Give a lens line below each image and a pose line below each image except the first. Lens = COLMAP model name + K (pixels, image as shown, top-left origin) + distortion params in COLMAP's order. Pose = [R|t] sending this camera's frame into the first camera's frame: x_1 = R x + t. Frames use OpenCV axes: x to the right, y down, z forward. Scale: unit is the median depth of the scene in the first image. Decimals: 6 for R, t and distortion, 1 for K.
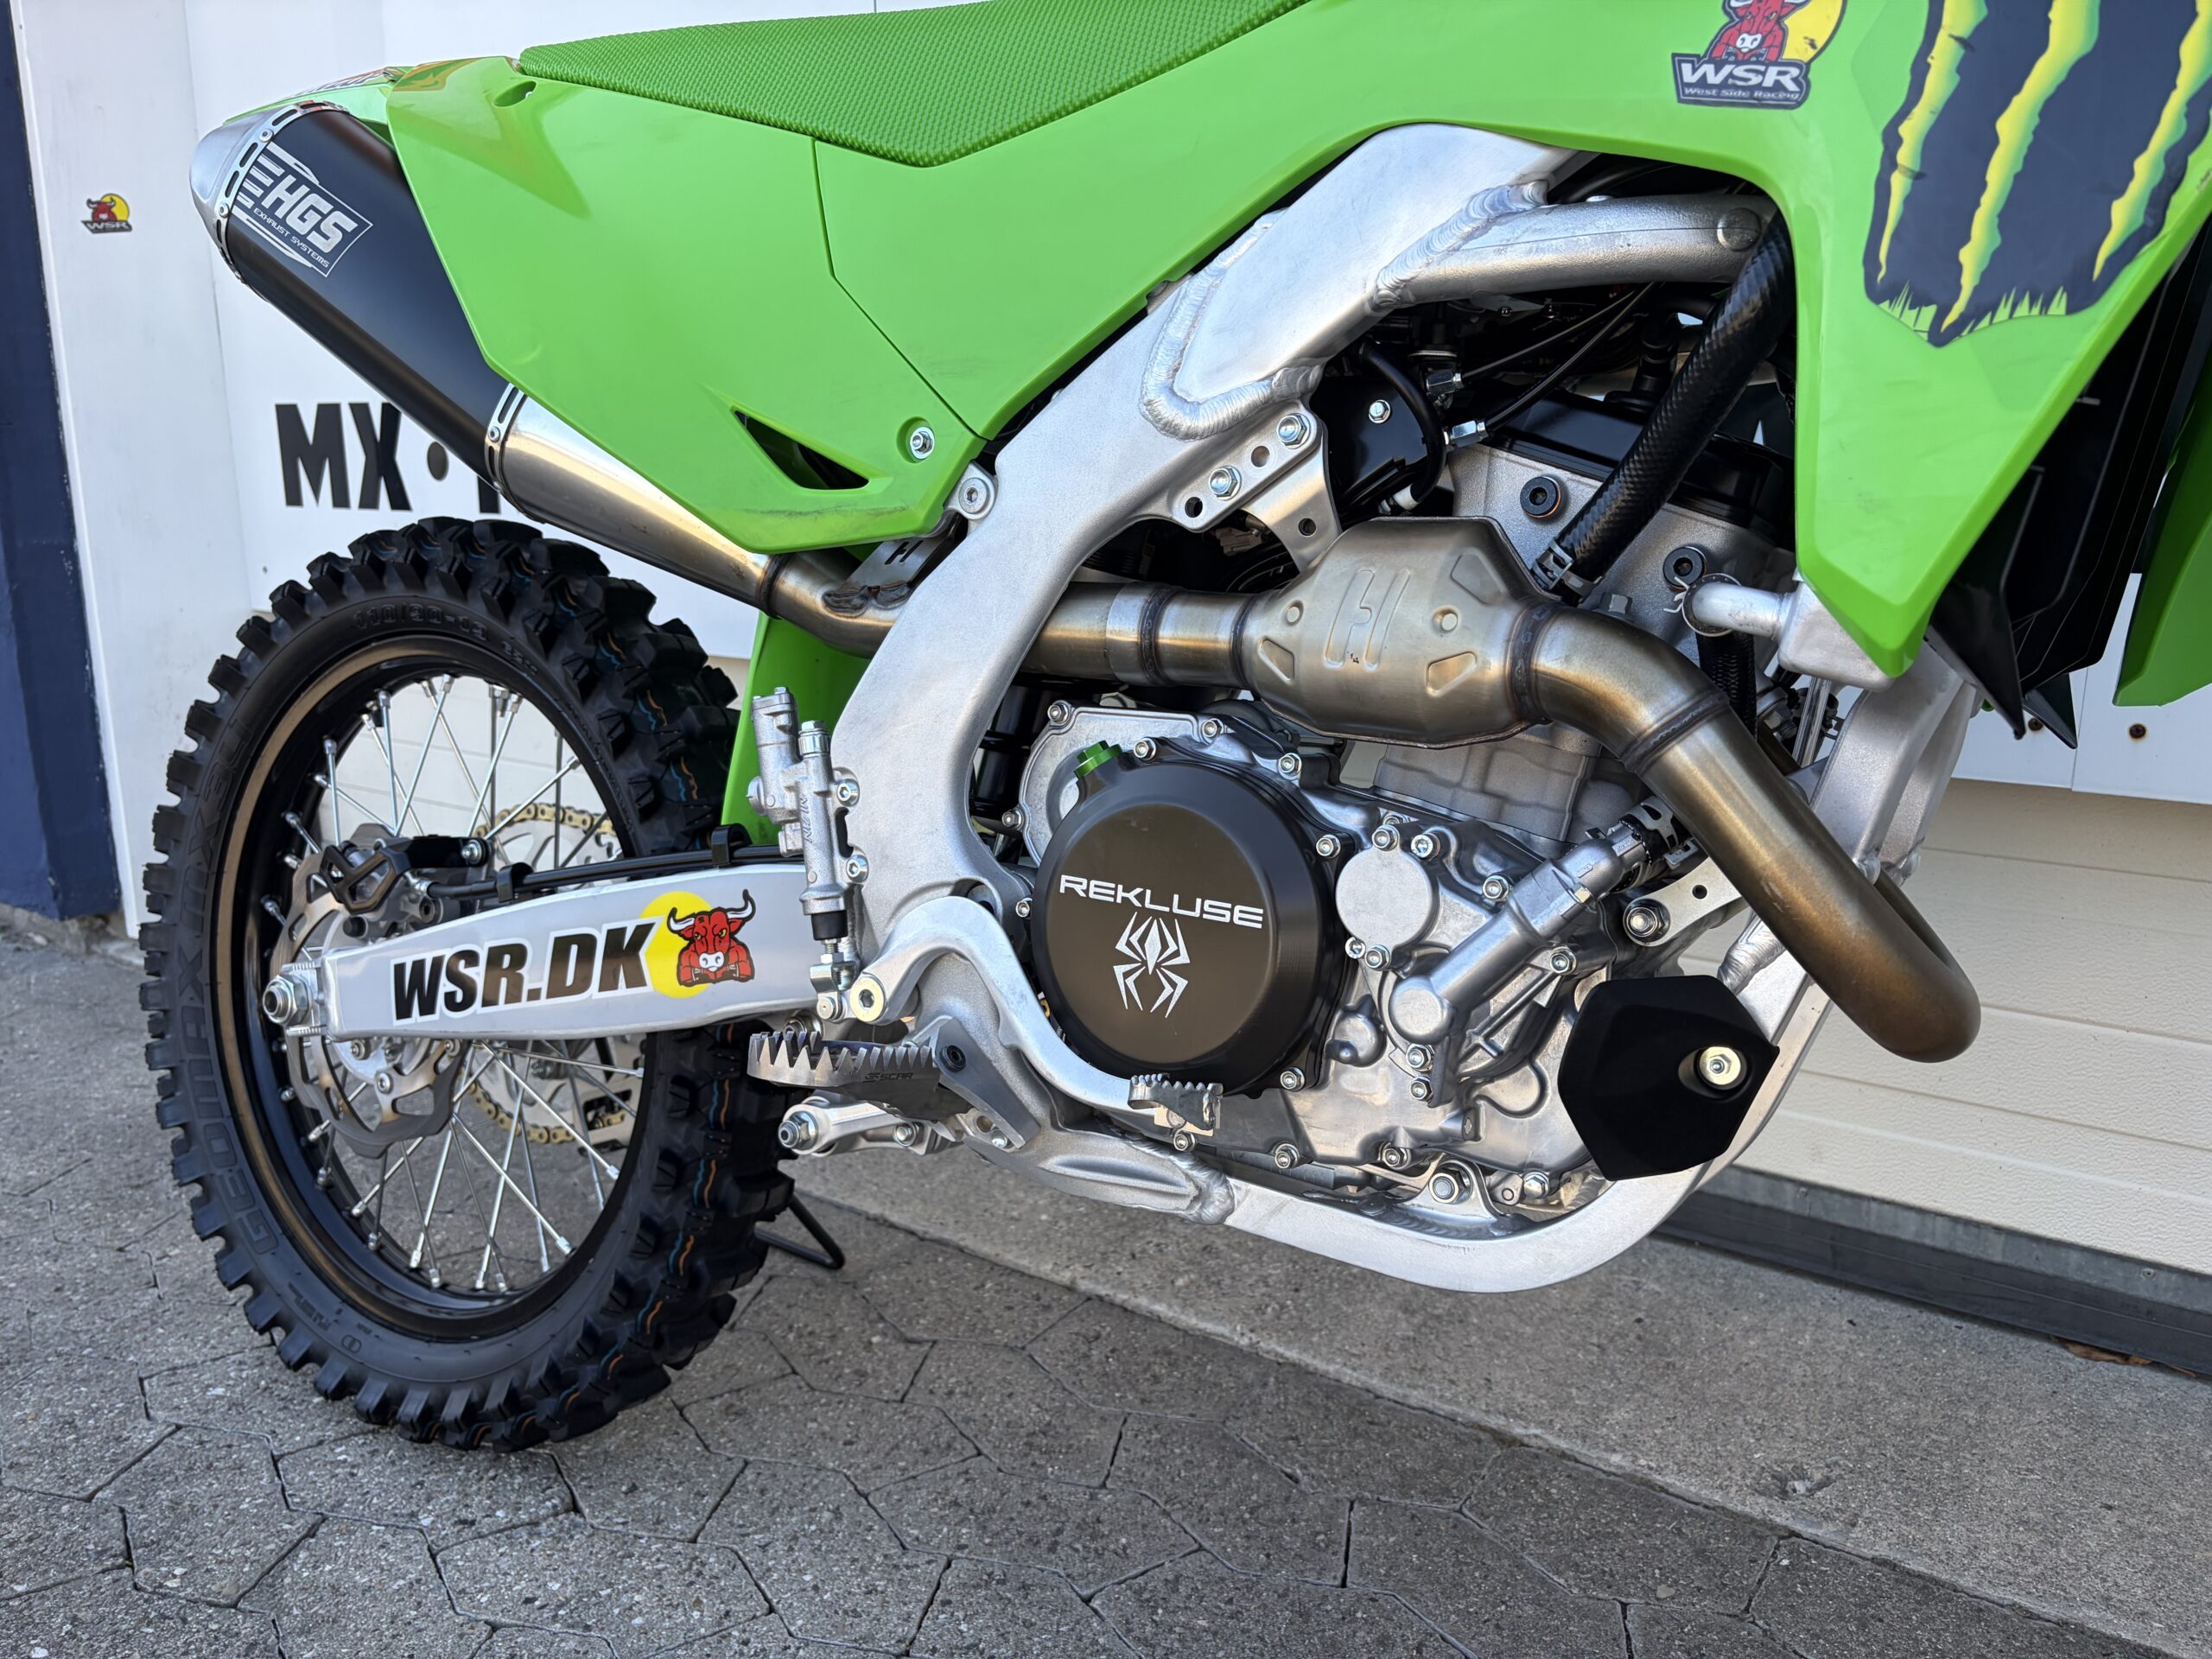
lens RADIAL K [[1694.7, 0, 1081.8], [0, 1694.7, 843.5], [0, 0, 1]] dist [0.033165, -0.037453]
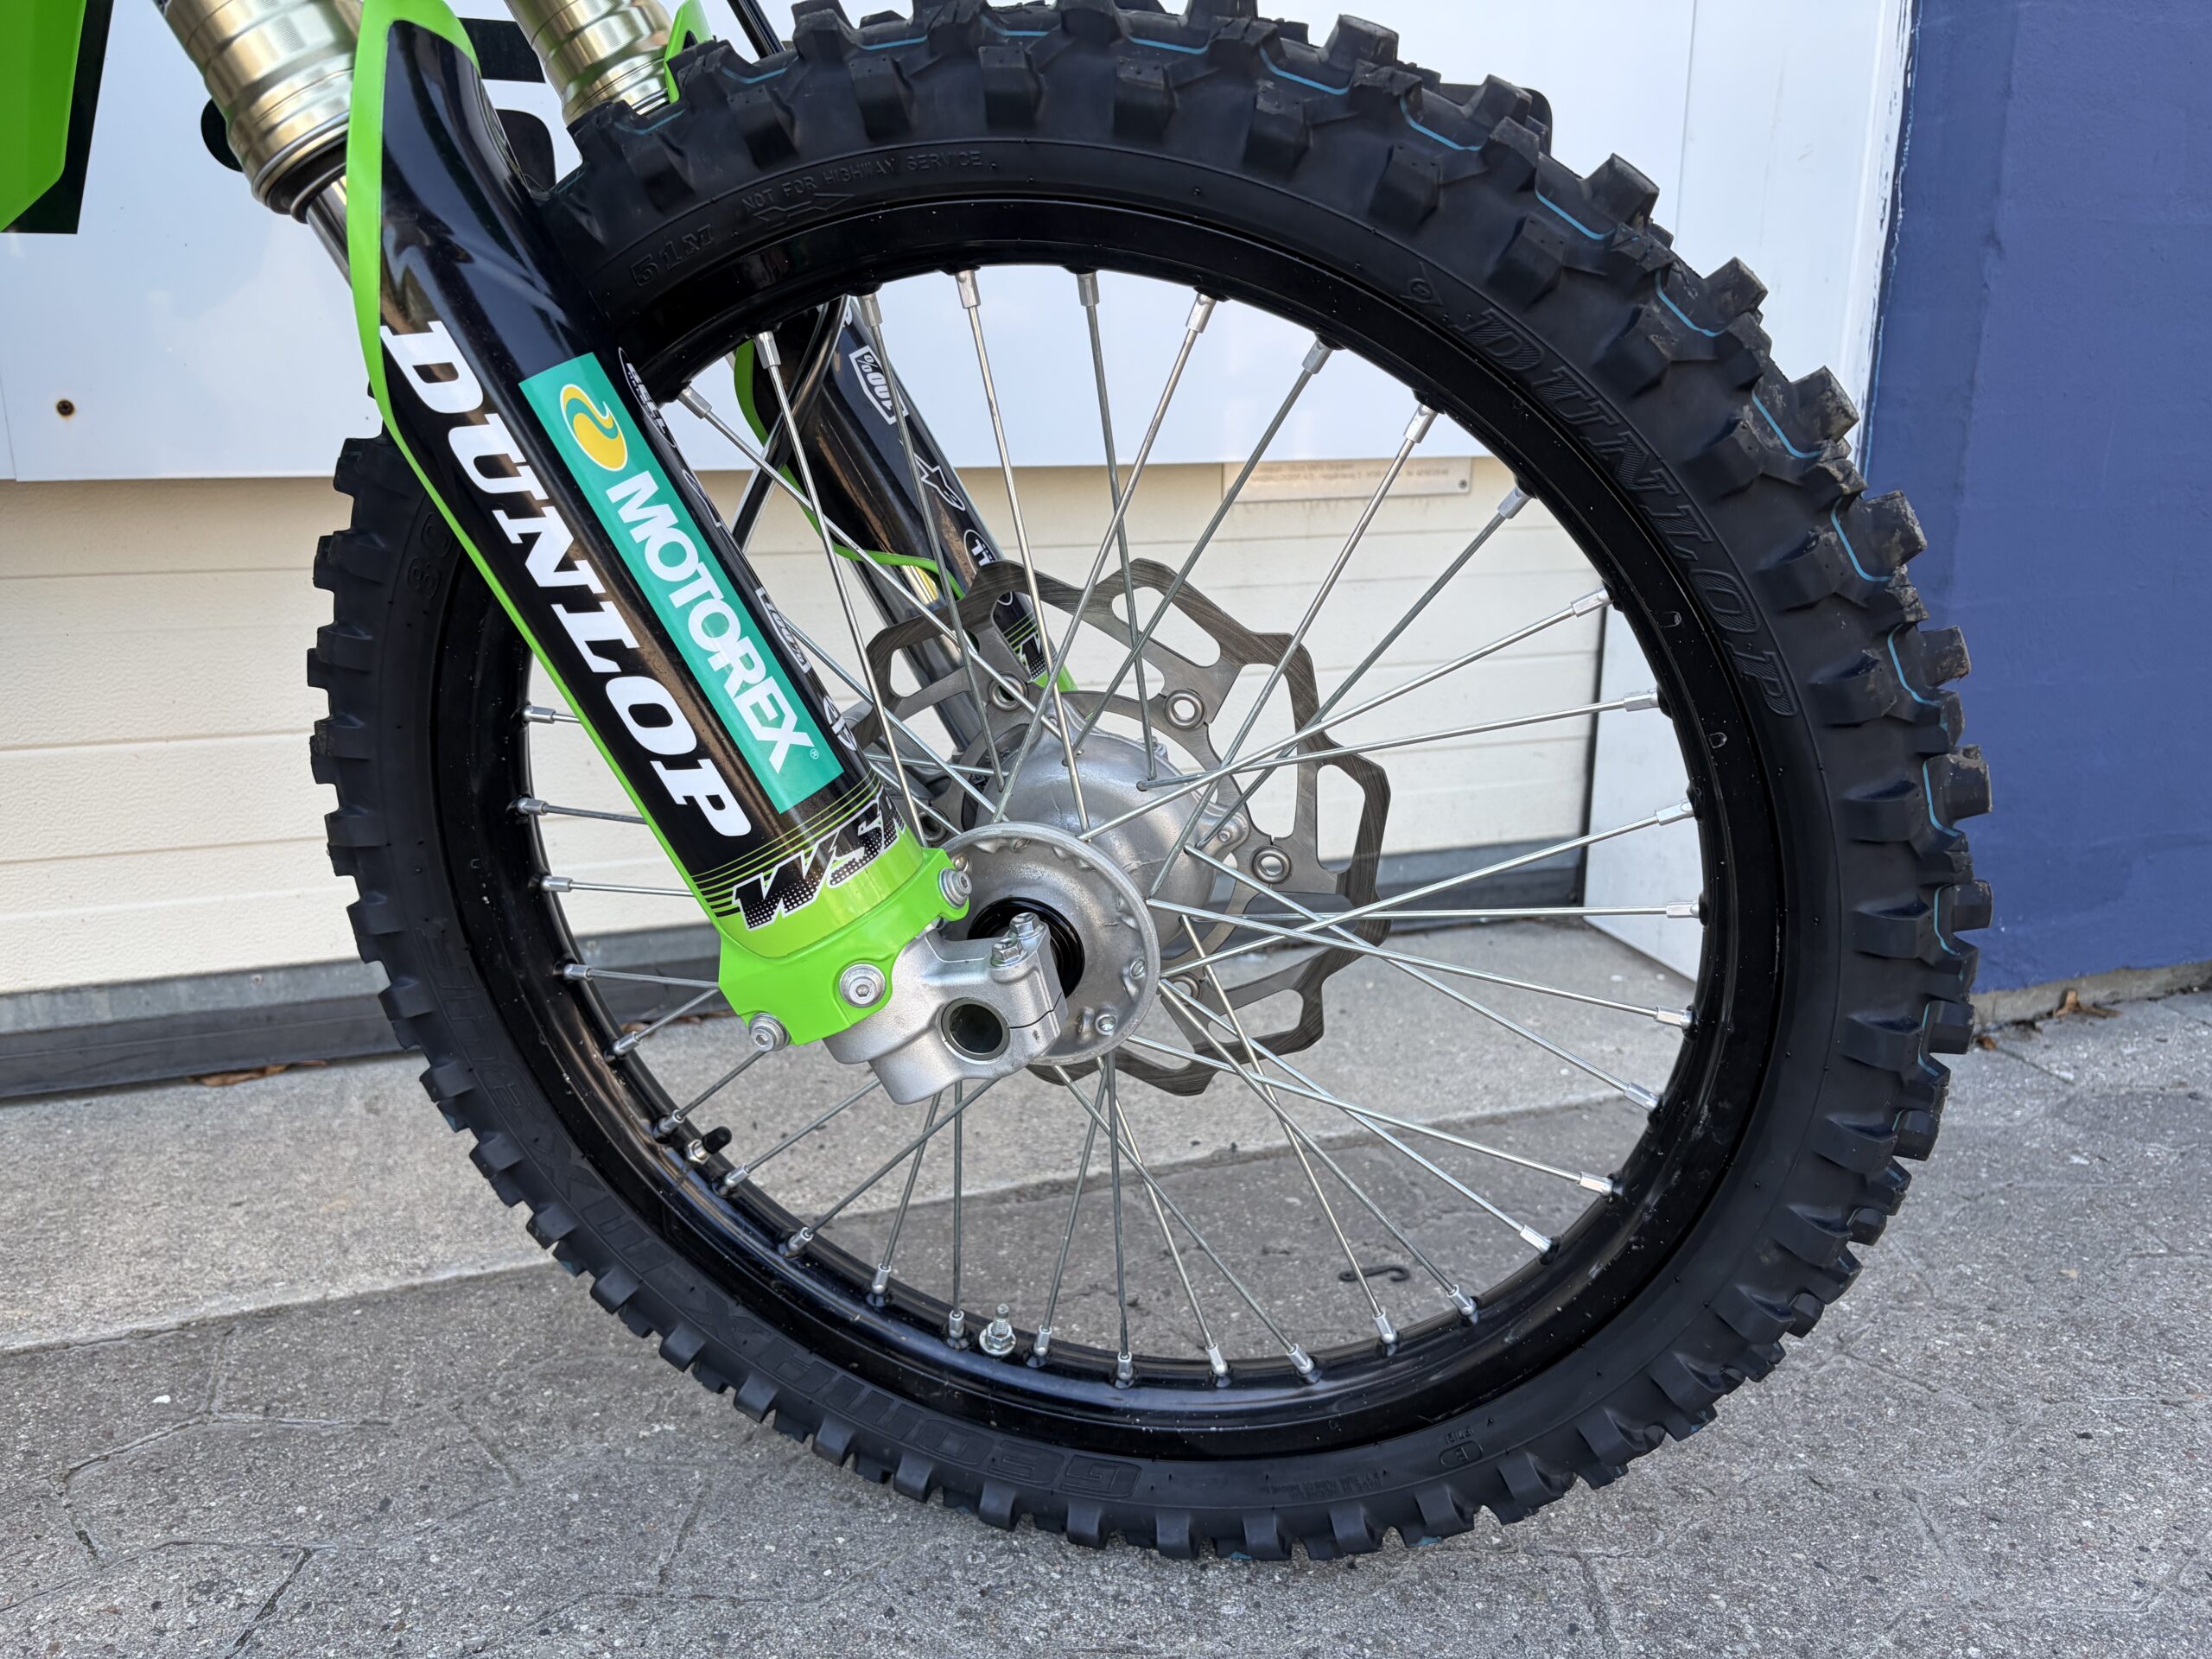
lens RADIAL K [[1694.7, 0, 1108.8], [0, 1694.7, 811.6], [0, 0, 1]] dist [0.033165, -0.037453]
pose [[0.585780, -0.202525, 0.784758, 0.158632], [0.190023, 0.975605, 0.109935, 0.143762], [-0.787879, 0.084725, 0.609975, -0.006560]]
